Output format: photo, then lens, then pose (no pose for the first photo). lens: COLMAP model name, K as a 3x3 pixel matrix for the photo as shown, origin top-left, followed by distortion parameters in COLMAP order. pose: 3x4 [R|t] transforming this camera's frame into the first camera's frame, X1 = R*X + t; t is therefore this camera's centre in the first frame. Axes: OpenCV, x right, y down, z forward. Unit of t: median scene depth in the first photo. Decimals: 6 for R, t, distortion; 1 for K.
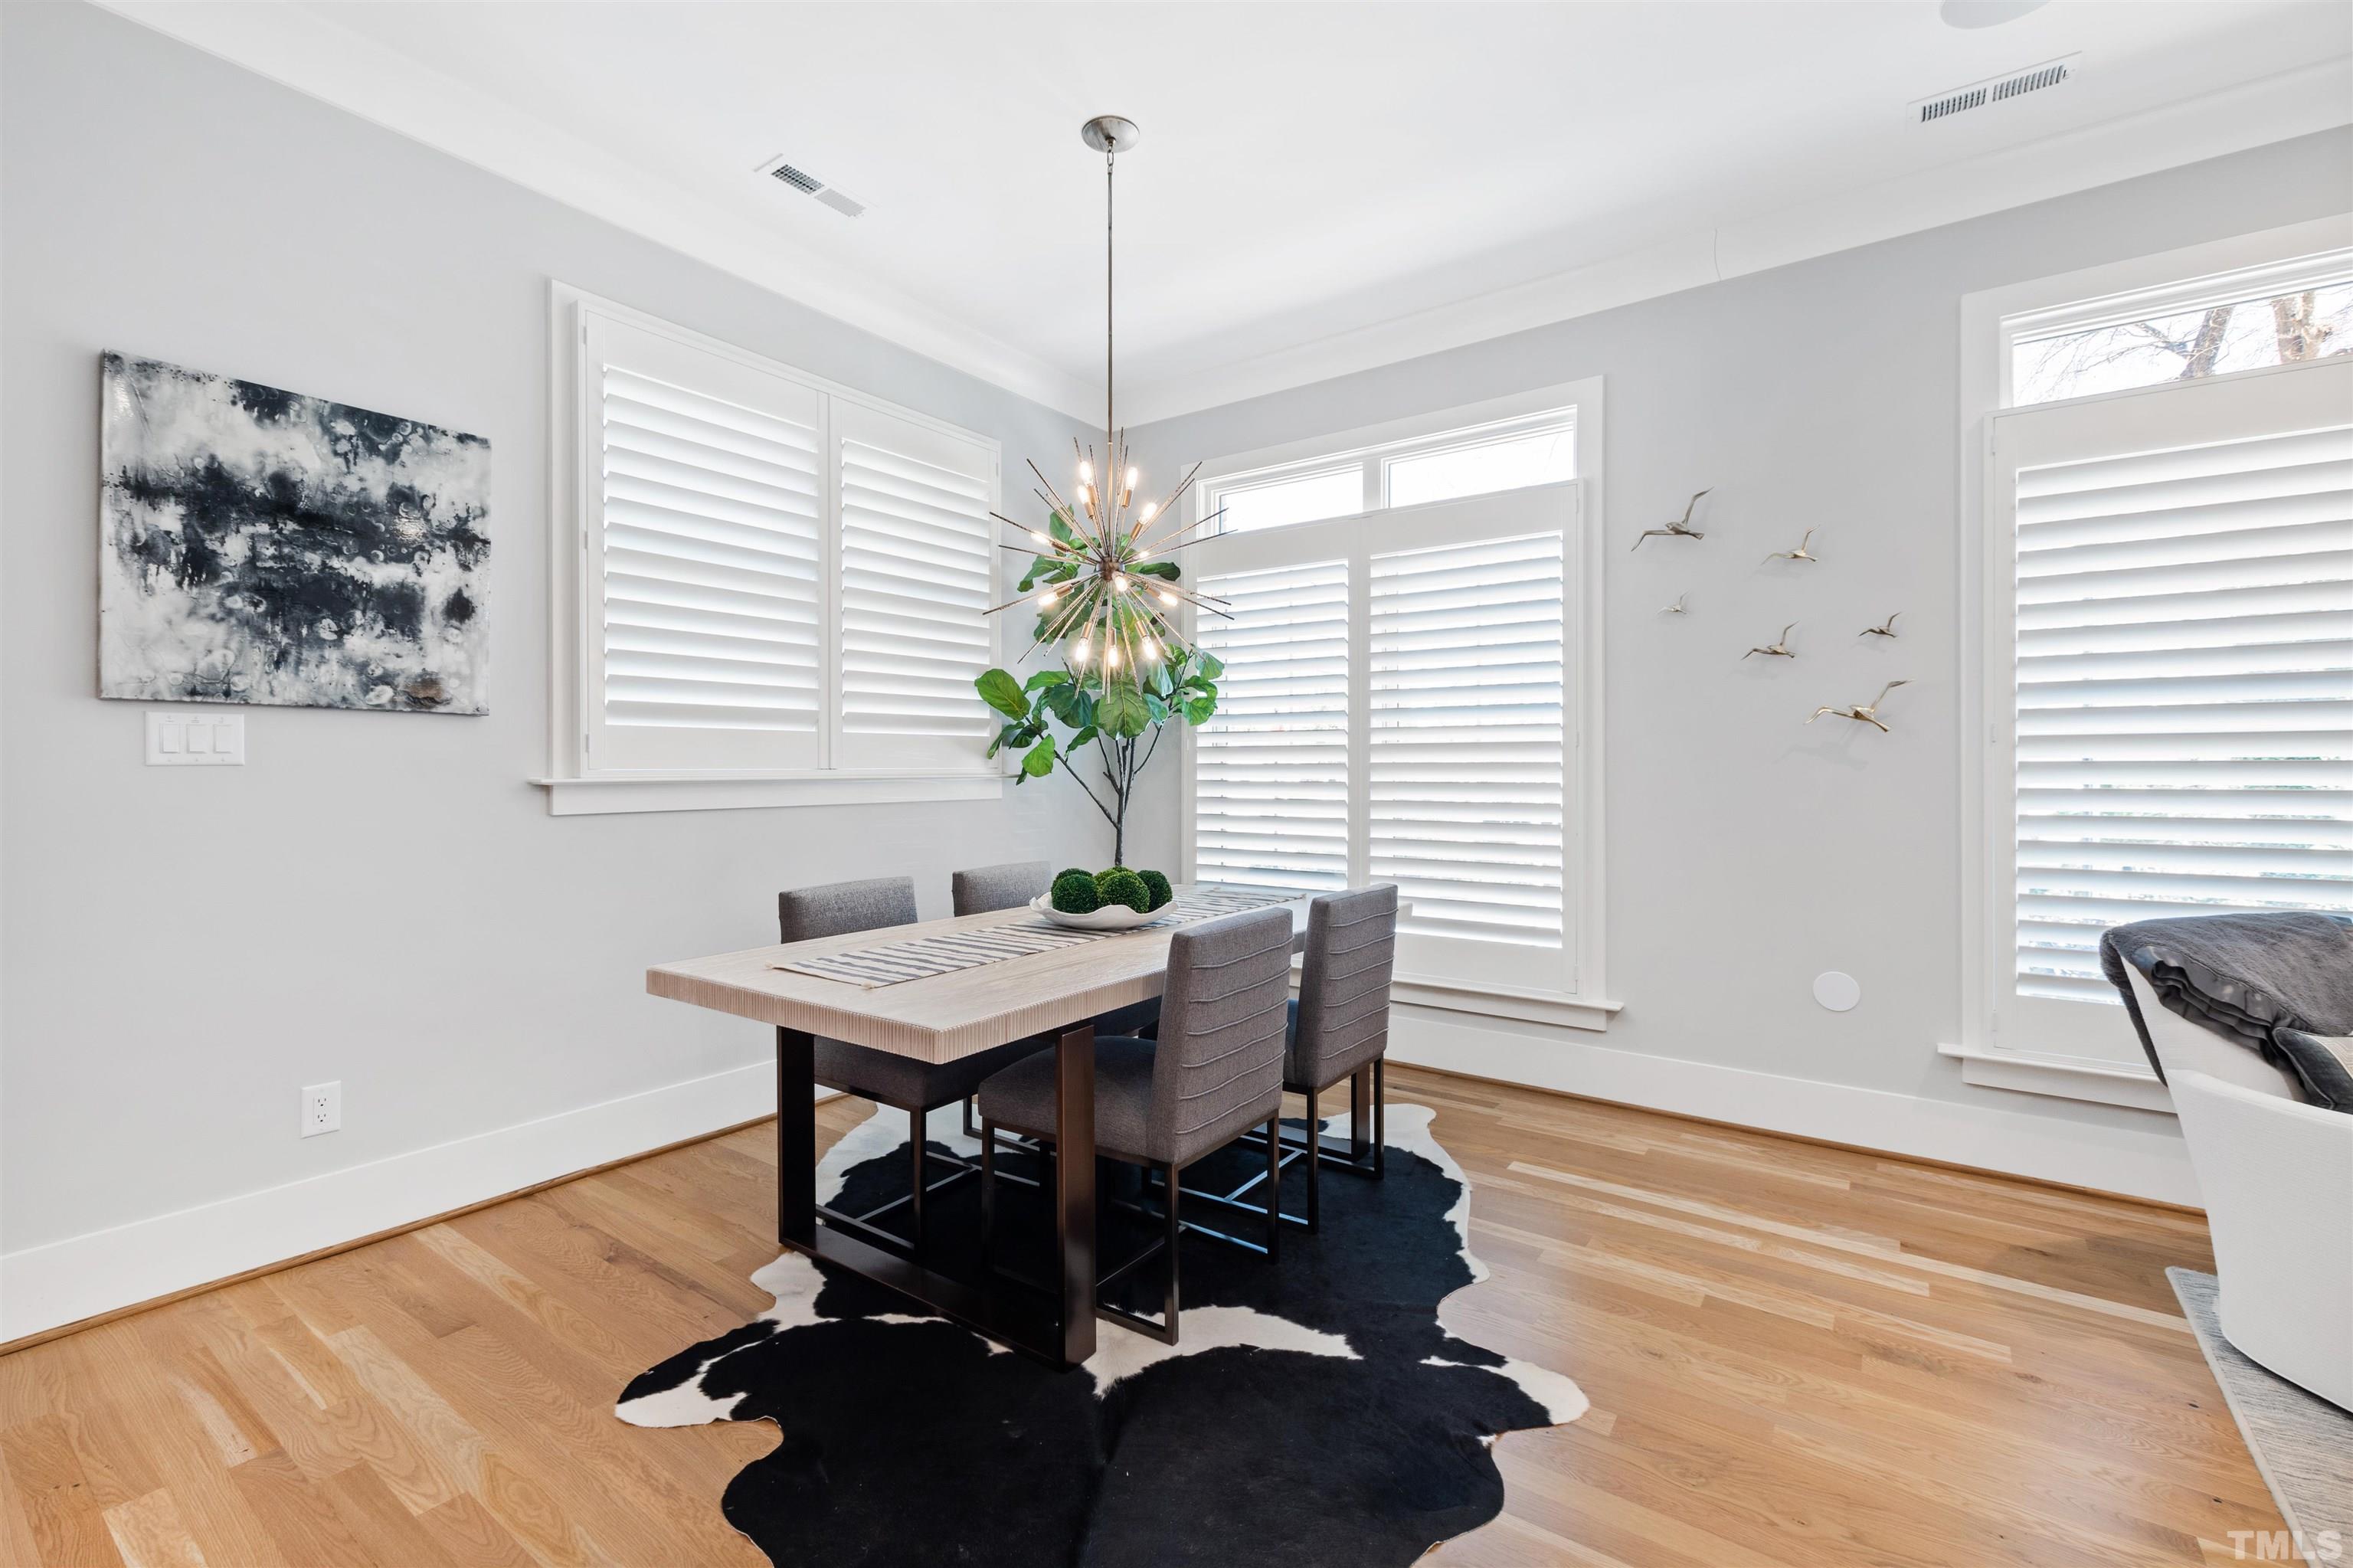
lens RADIAL K [[1016.8, 0, 1177.0], [0, 1016.8, 774.5], [0, 0, 1]] dist [-0.003455, -0.002152]
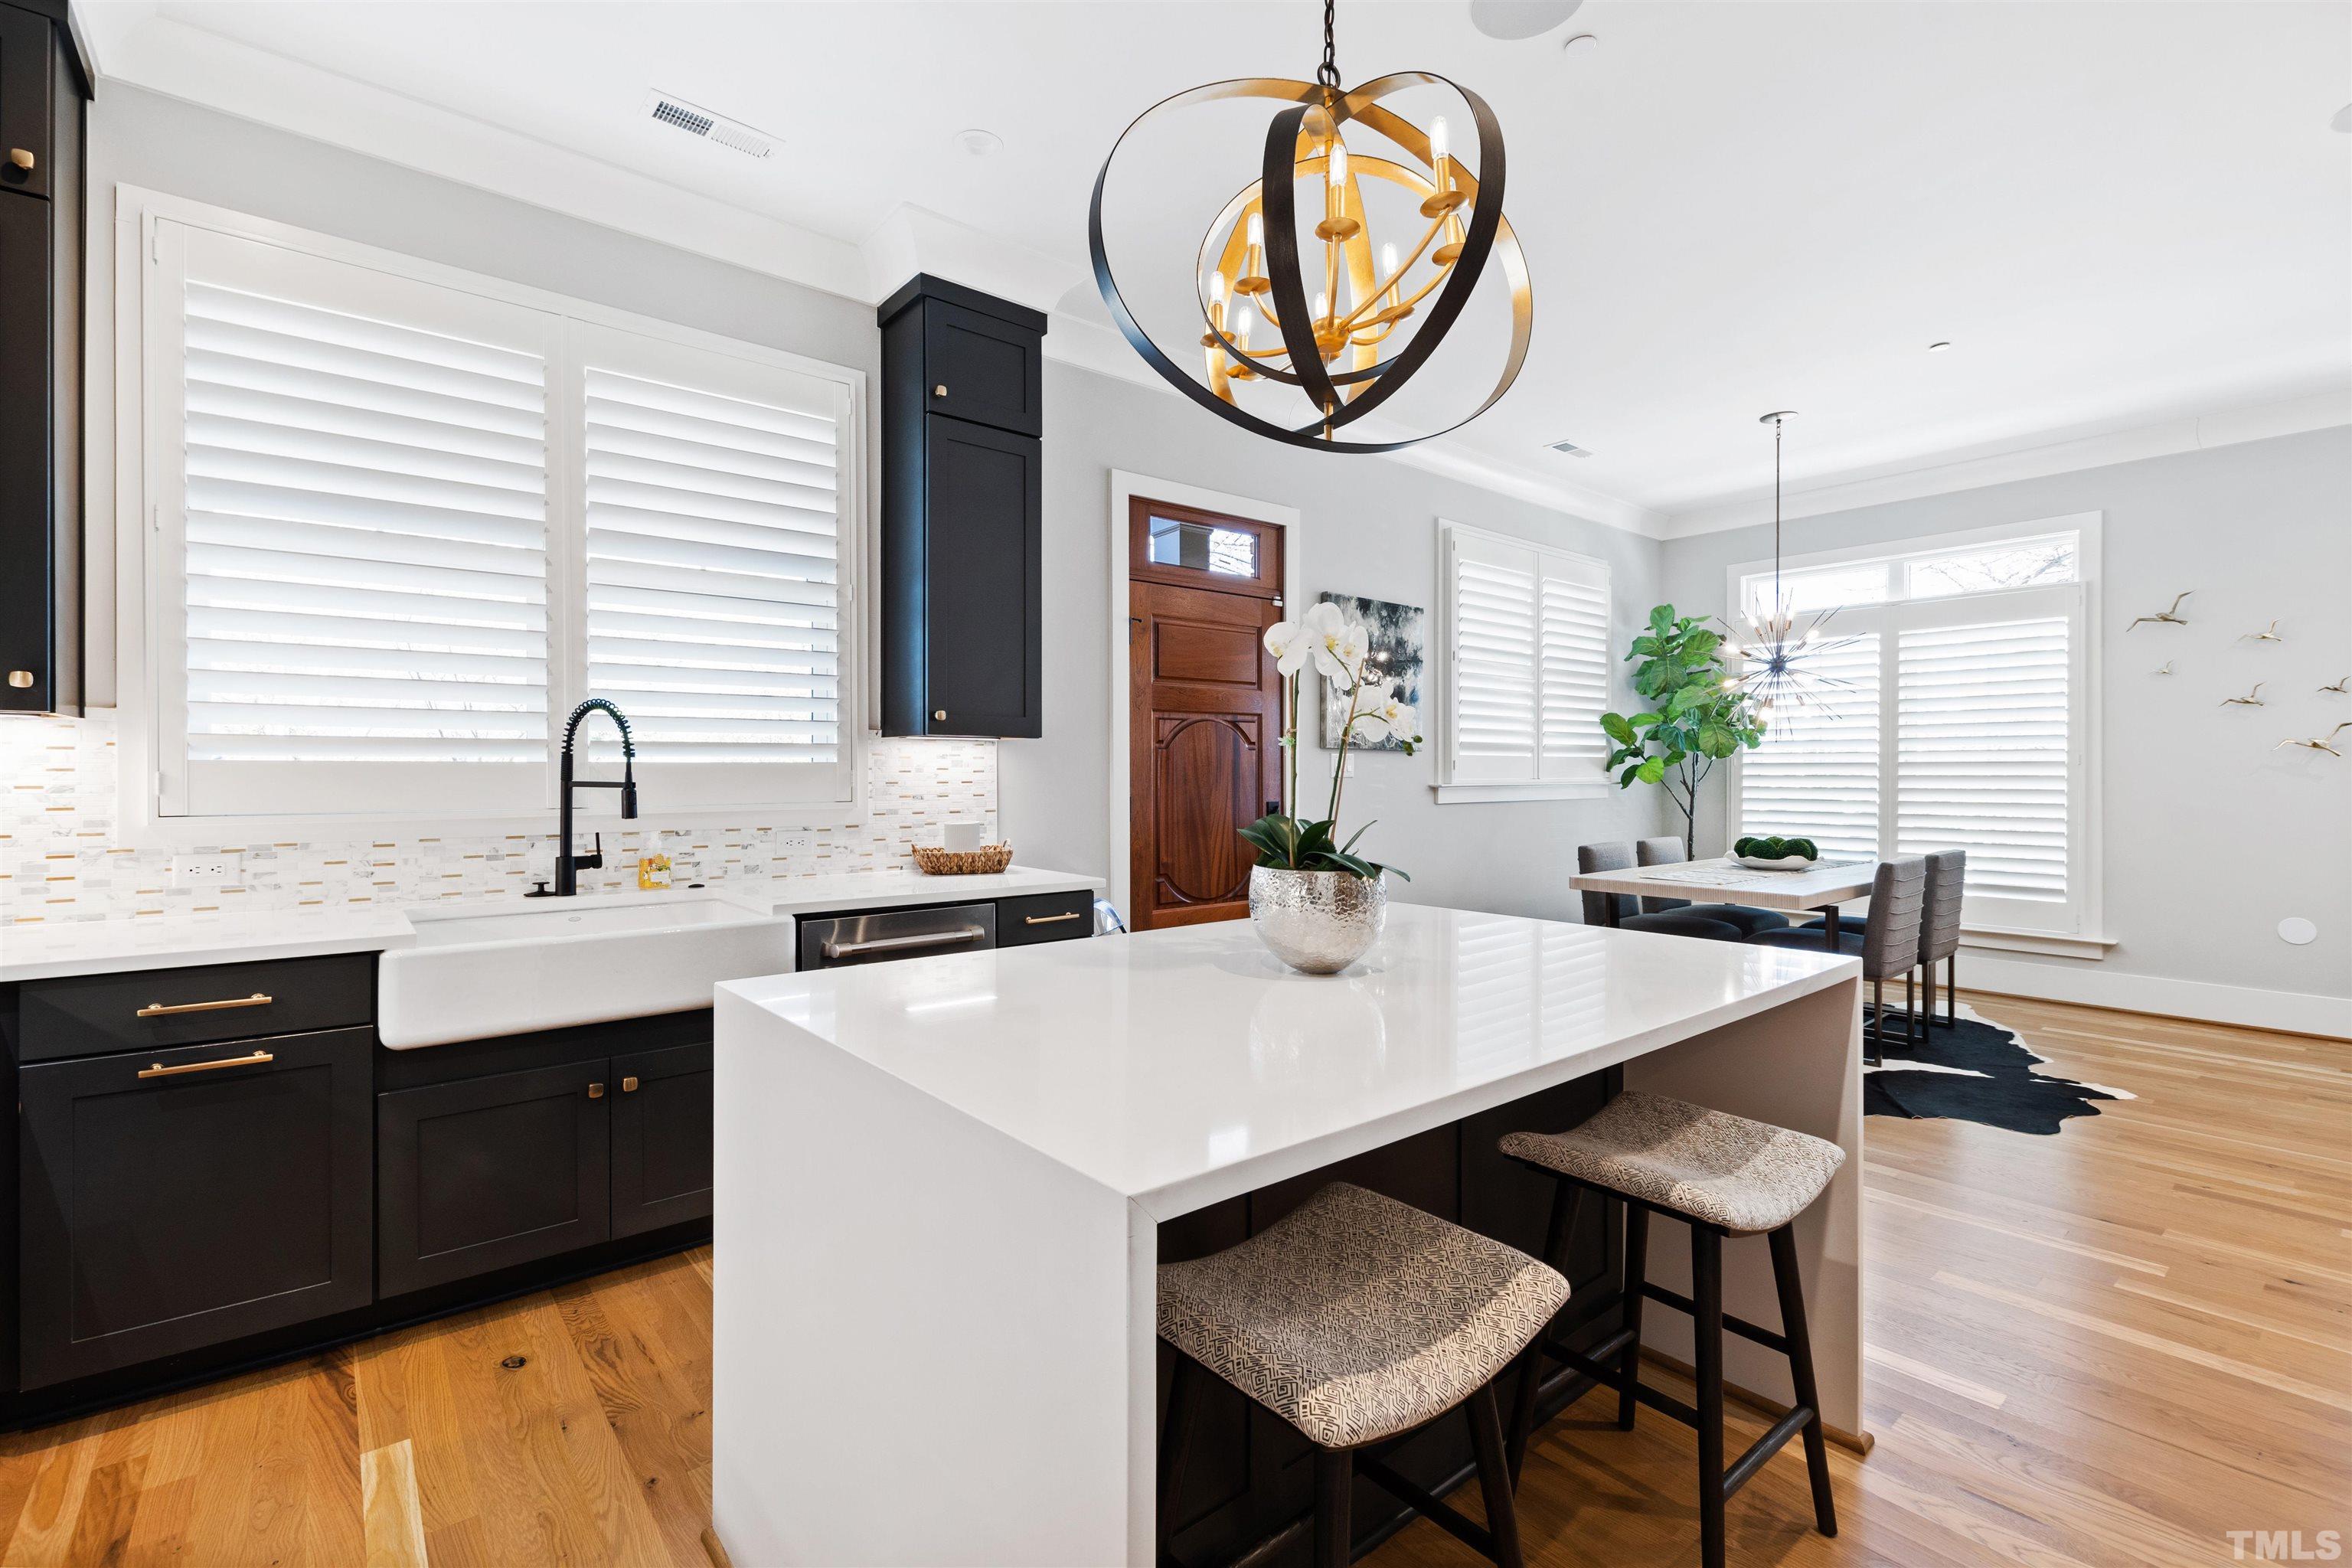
lens RADIAL K [[1016.3, 0, 1169.2], [0, 1016.3, 780.0], [0, 0, 1]] dist [-0.003455, -0.002152]
pose [[0.961823, 0.002927, -0.273656, -0.472451], [-0.002702, 0.999996, 0.001197, -0.003467], [0.273658, -0.000412, 0.961827, -0.768989]]
